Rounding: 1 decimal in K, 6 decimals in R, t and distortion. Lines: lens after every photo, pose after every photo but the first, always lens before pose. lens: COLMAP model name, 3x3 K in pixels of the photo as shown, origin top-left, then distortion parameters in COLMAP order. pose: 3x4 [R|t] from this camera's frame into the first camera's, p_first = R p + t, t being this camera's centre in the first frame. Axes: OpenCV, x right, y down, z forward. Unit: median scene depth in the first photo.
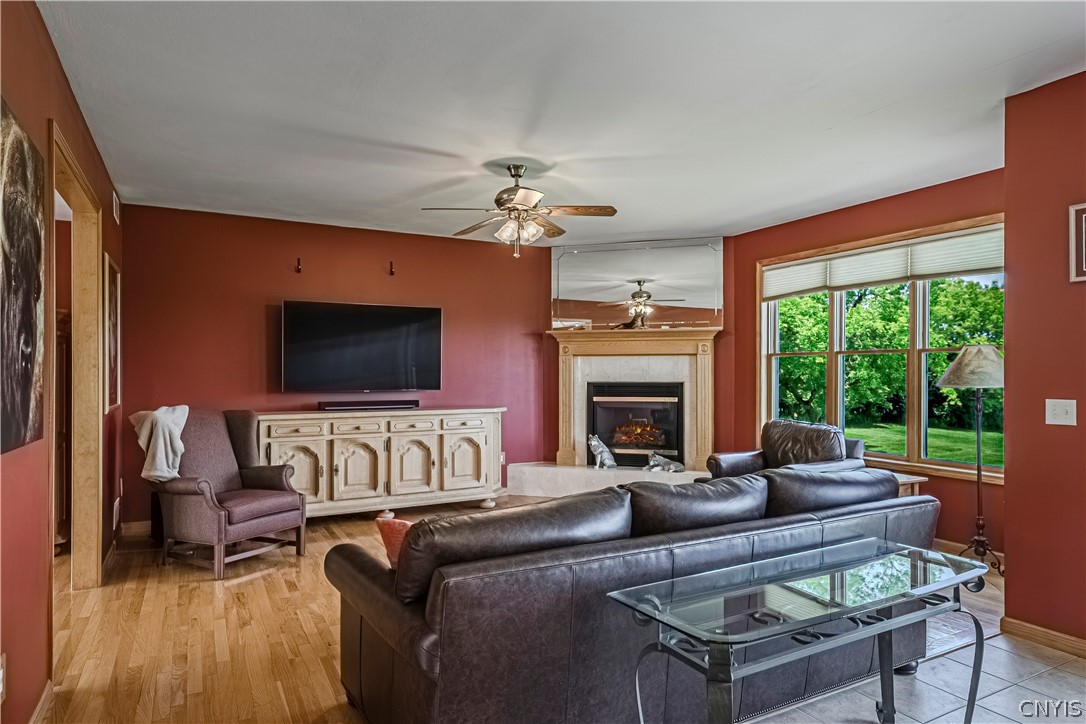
lens RADIAL K [[645.5, 0, 558.3], [0, 645.5, 371.7], [0, 0, 1]] dist [0.010496, 0.002071]
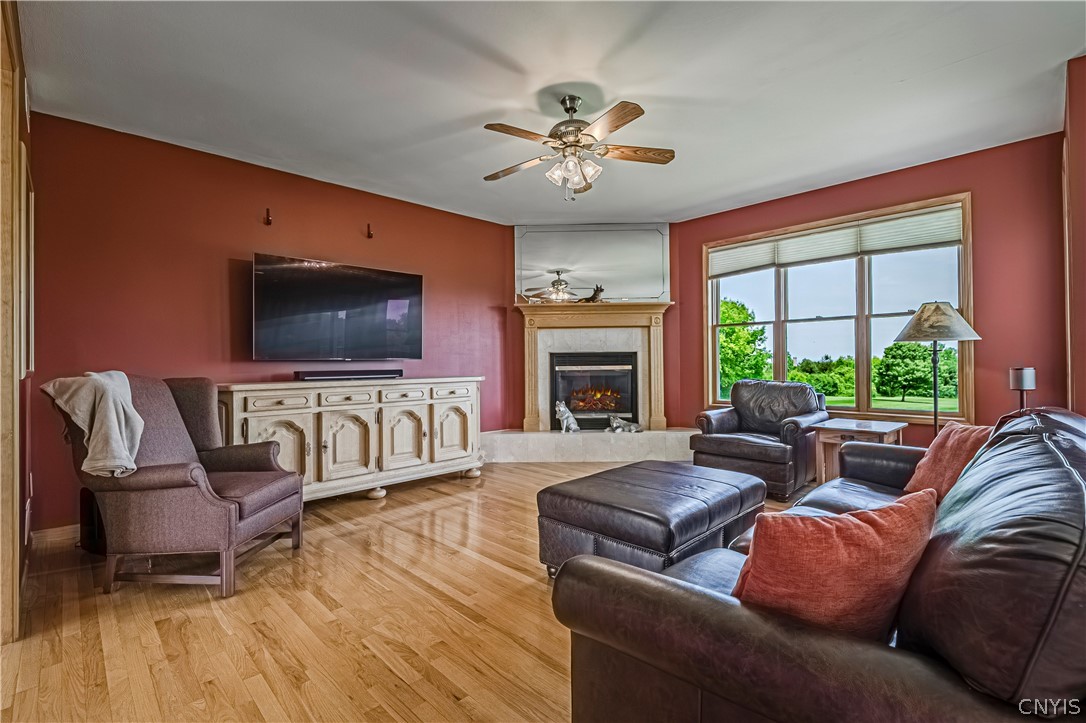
lens RADIAL K [[492.3, 0, 541.3], [0, 492.3, 359.1], [0, 0, 1]] dist [0.002840, -0.000968]
pose [[0.967323, -0.010502, 0.253329, -0.204466], [0.012790, 0.999891, -0.007386, 0.037300], [-0.253224, 0.010384, 0.967352, 0.246735]]
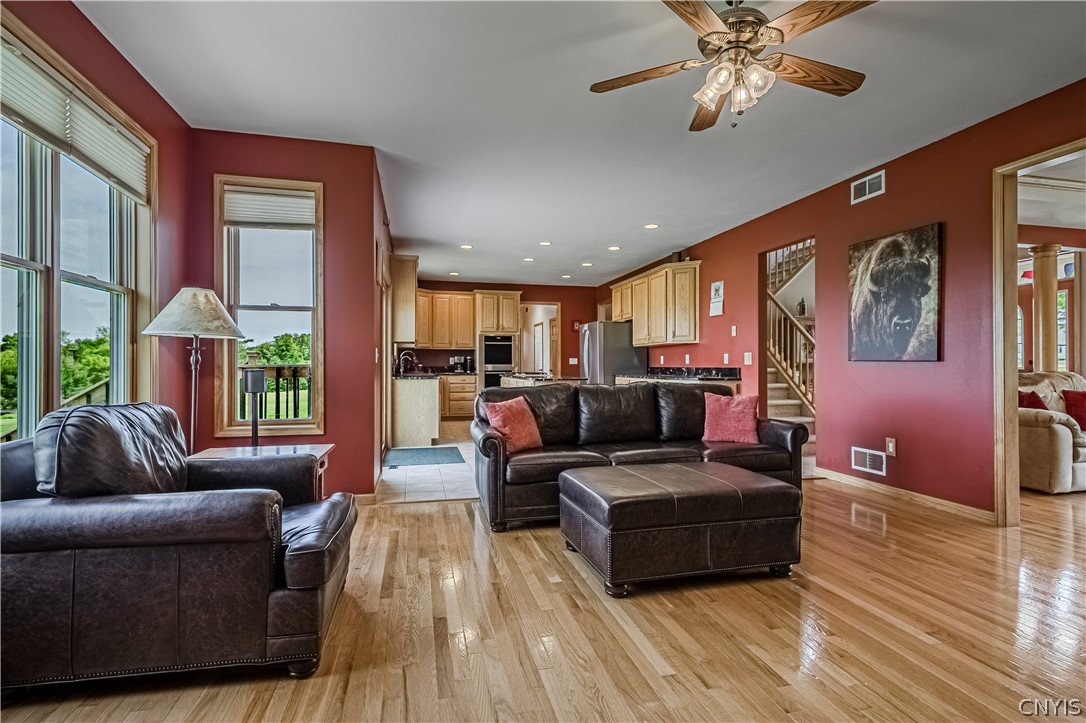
lens RADIAL K [[522.0, 0, 538.3], [0, 522.0, 360.8], [0, 0, 1]] dist [0.012685, -0.000533]
pose [[-0.961158, -0.000162, 0.276000, -0.009703], [-0.002825, 0.999953, -0.009252, 0.045752], [-0.275986, -0.009672, -0.961113, 1.122904]]
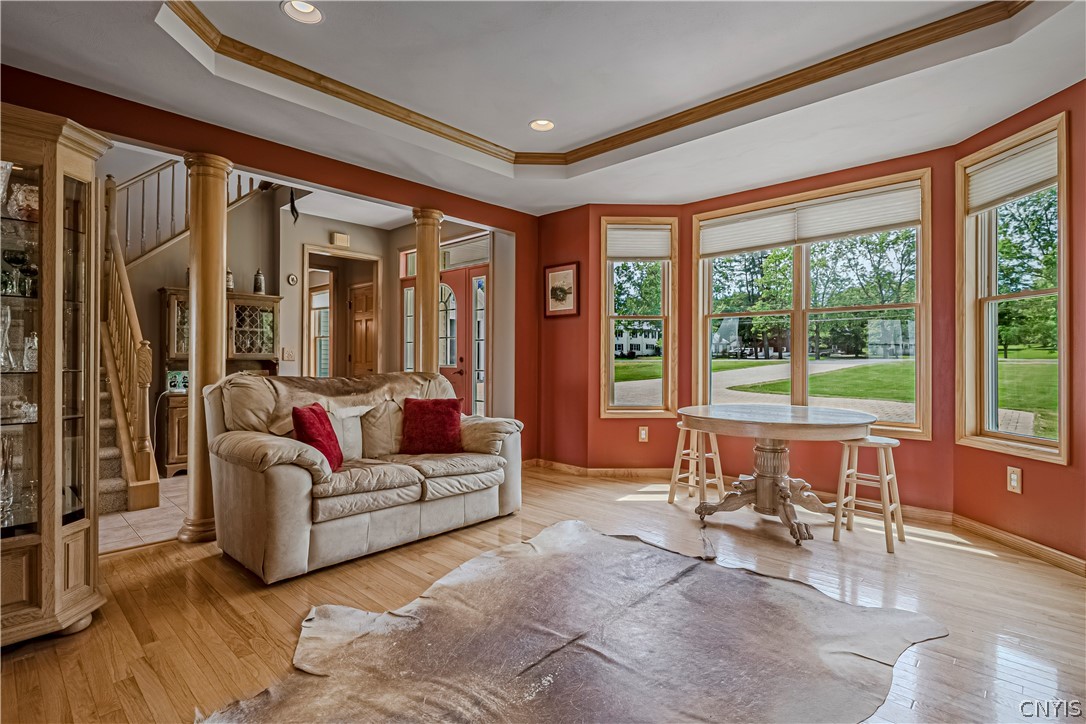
lens RADIAL K [[522.0, 0, 538.3], [0, 522.0, 361.3], [0, 0, 1]] dist [0.012685, -0.000533]
pose [[-0.958398, -0.008946, -0.285294, -0.560981], [-0.009899, 0.999949, 0.001899, 0.035356], [0.285263, 0.004644, -0.958438, 0.712056]]
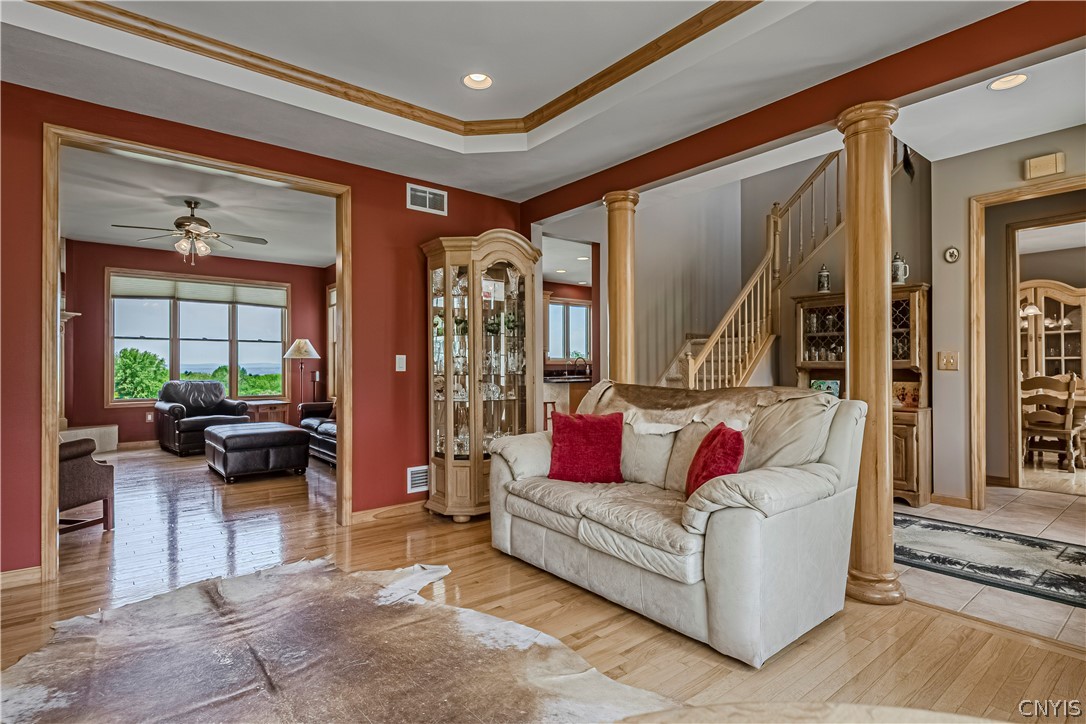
lens RADIAL K [[541.2, 0, 541.4], [0, 541.2, 365.7], [0, 0, 1]] dist [0.001334, -0.000149]
pose [[-0.162551, -0.001293, 0.986699, -0.997457], [-0.000033, 0.999999, 0.001304, 0.033973], [-0.986700, 0.000179, -0.162551, 0.306985]]
